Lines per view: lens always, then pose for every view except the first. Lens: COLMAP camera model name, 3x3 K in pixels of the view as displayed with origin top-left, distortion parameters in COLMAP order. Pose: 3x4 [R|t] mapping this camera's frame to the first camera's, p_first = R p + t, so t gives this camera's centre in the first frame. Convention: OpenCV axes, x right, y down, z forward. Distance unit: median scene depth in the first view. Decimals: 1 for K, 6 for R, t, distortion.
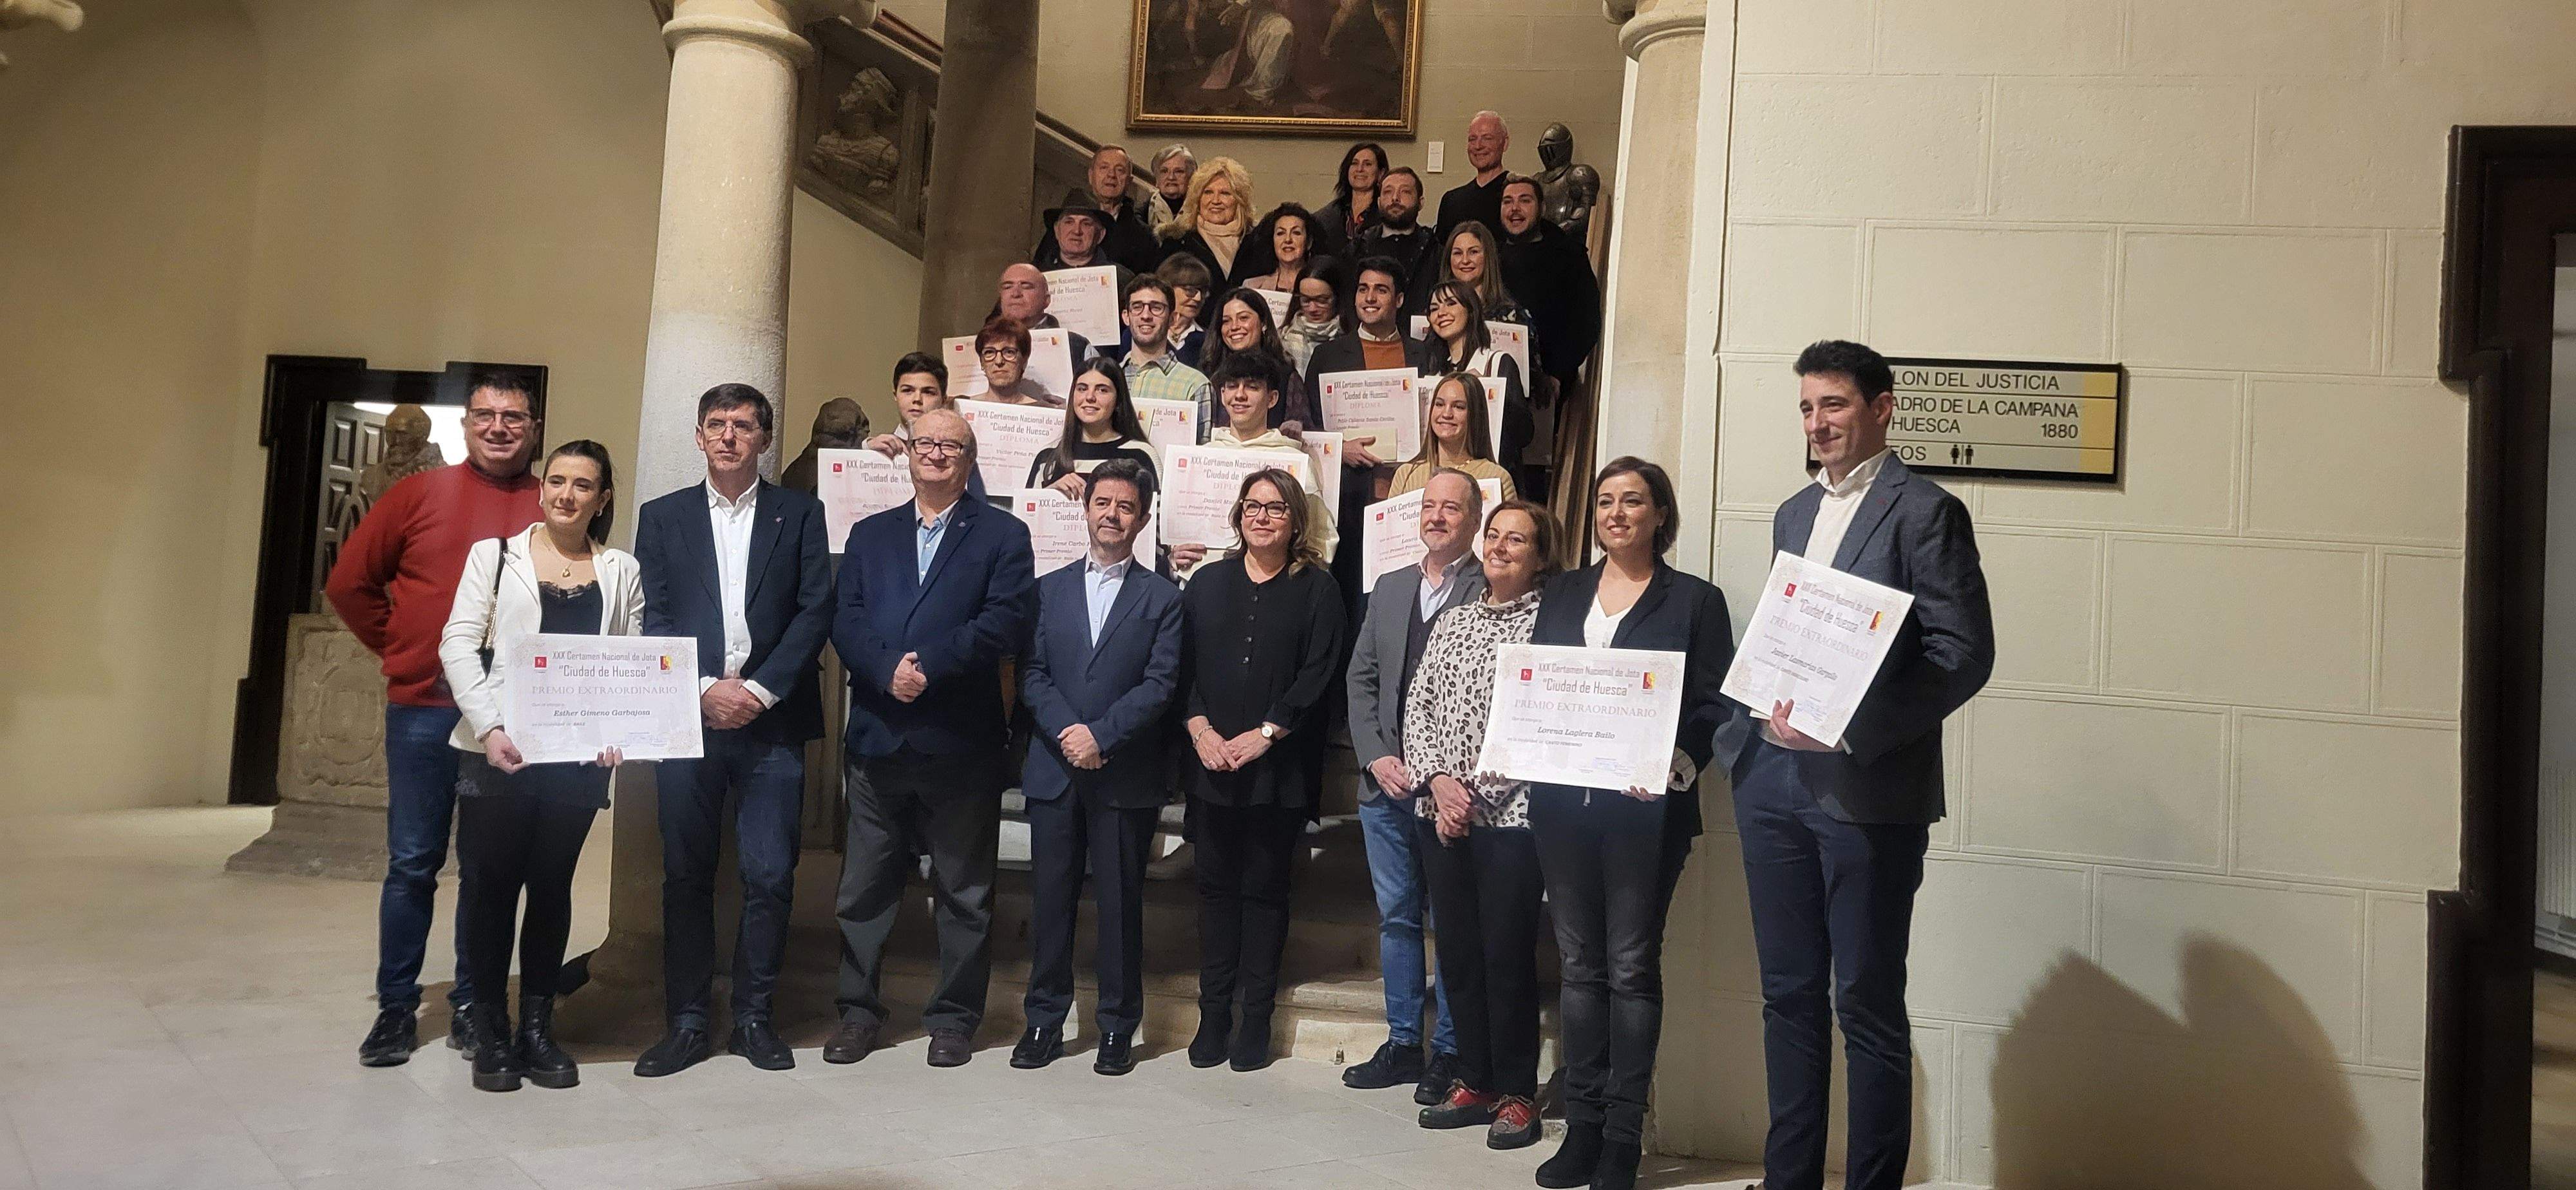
lens RADIAL K [[1942.1, 0, 1297.6], [0, 1942.1, 598.0], [0, 0, 1]] dist [0.055343, -0.035953]
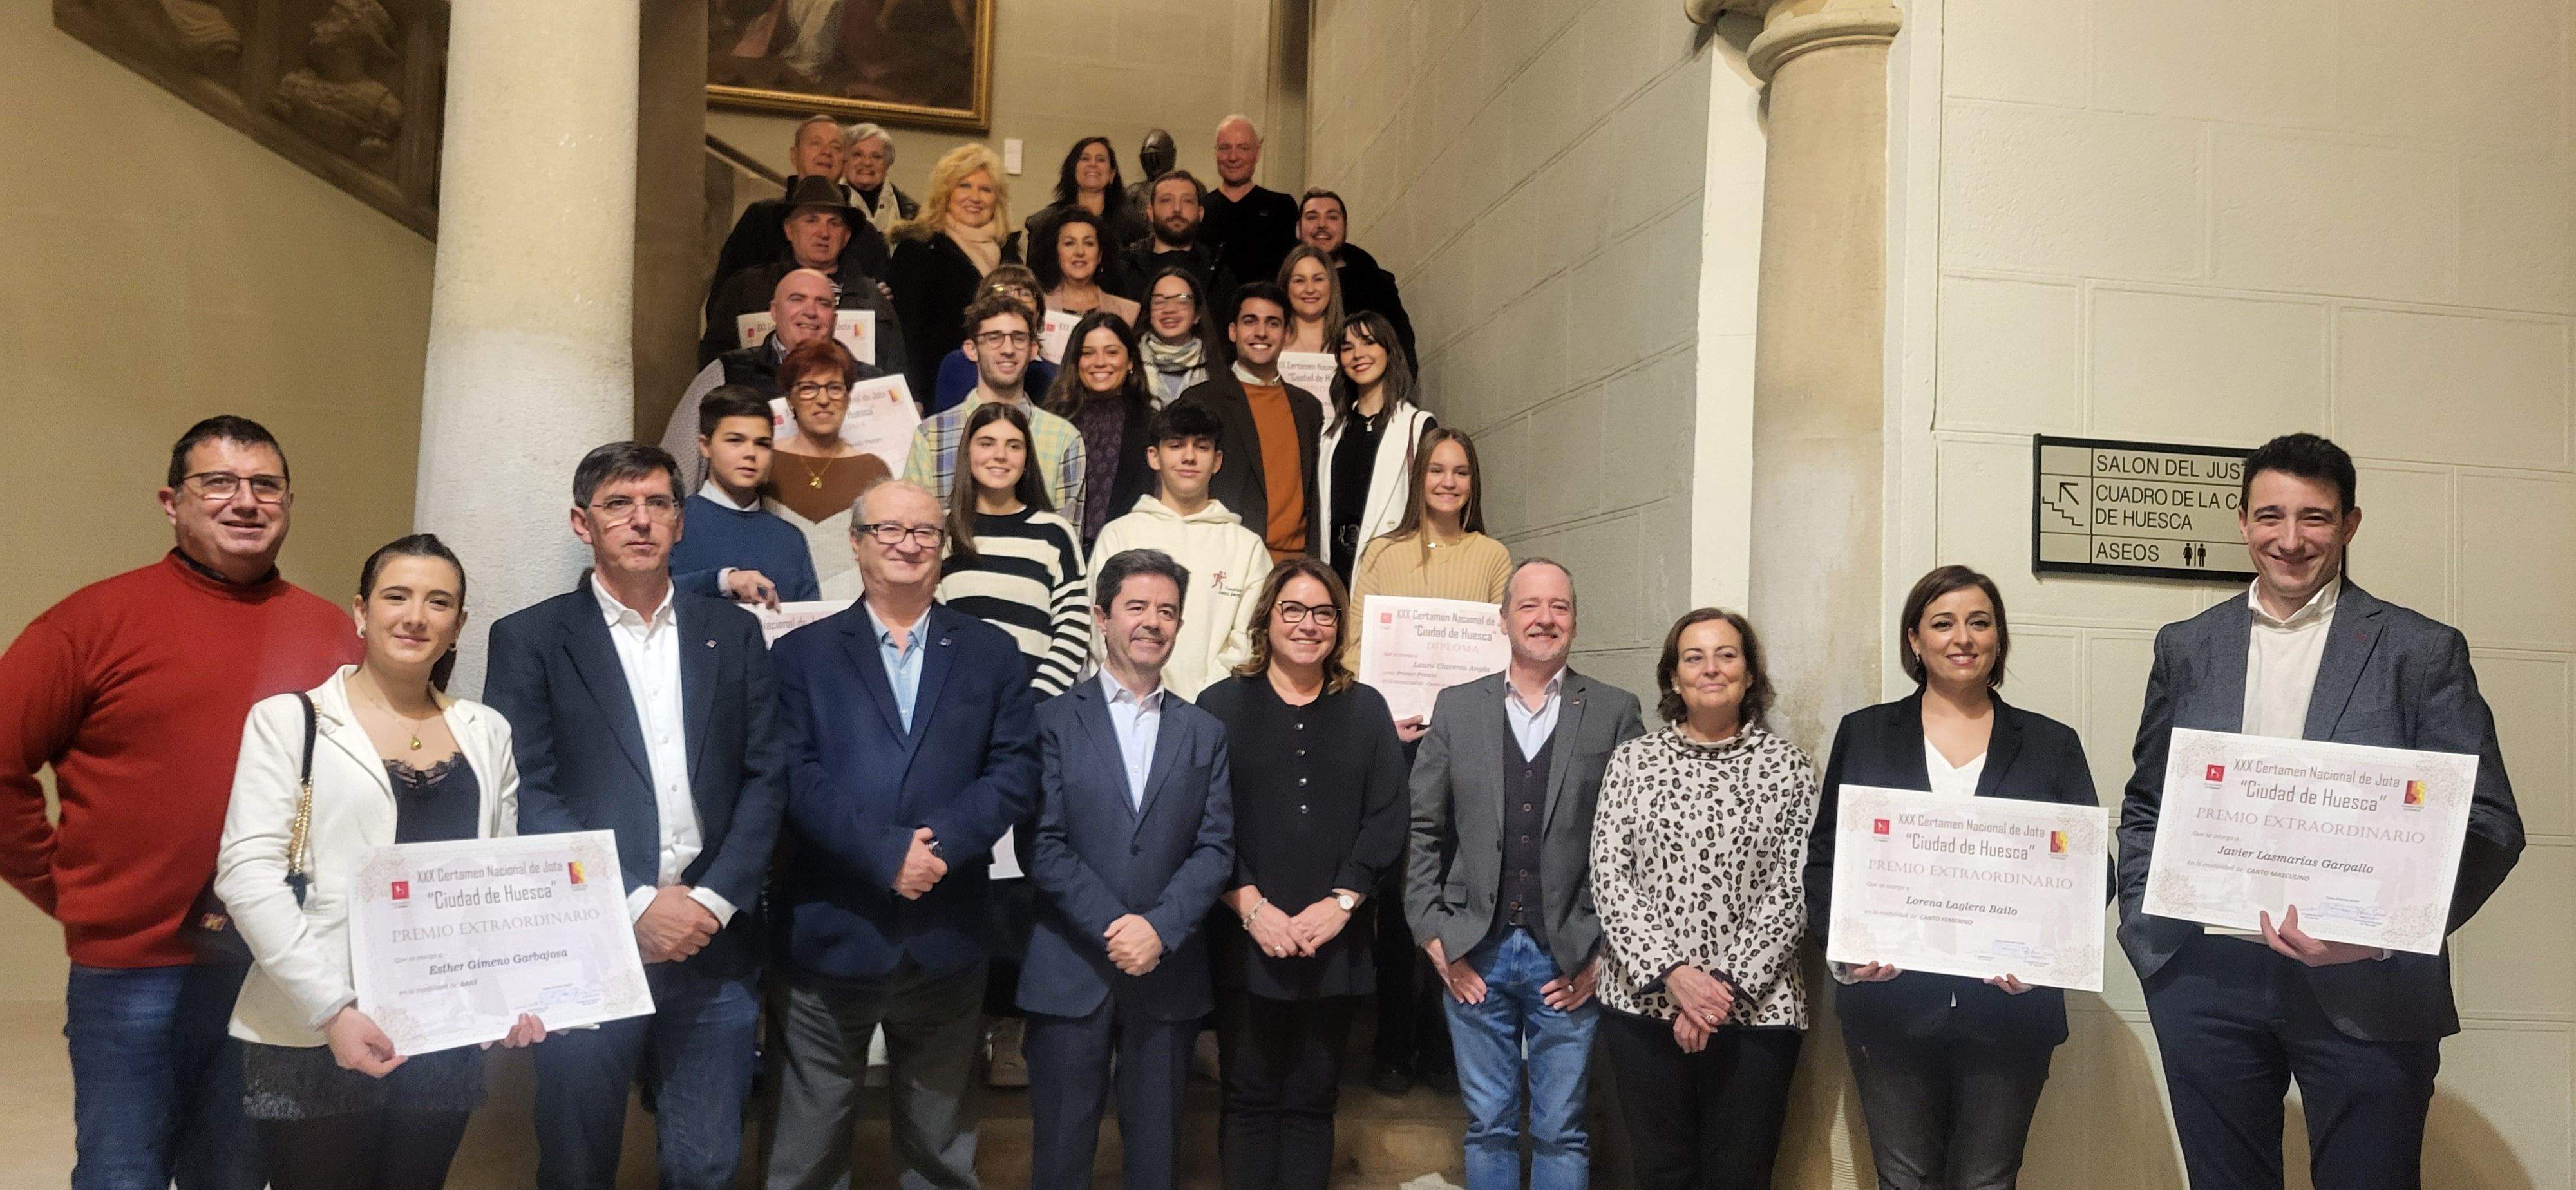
lens RADIAL K [[1944.4, 0, 1287.8], [0, 1944.4, 664.3], [0, 0, 1]] dist [0.021192, 0.003222]
pose [[0.935458, -0.023269, 0.352671, -0.325165], [0.013276, 0.999440, 0.030727, -0.052764], [-0.353189, -0.024062, 0.935243, 0.302274]]
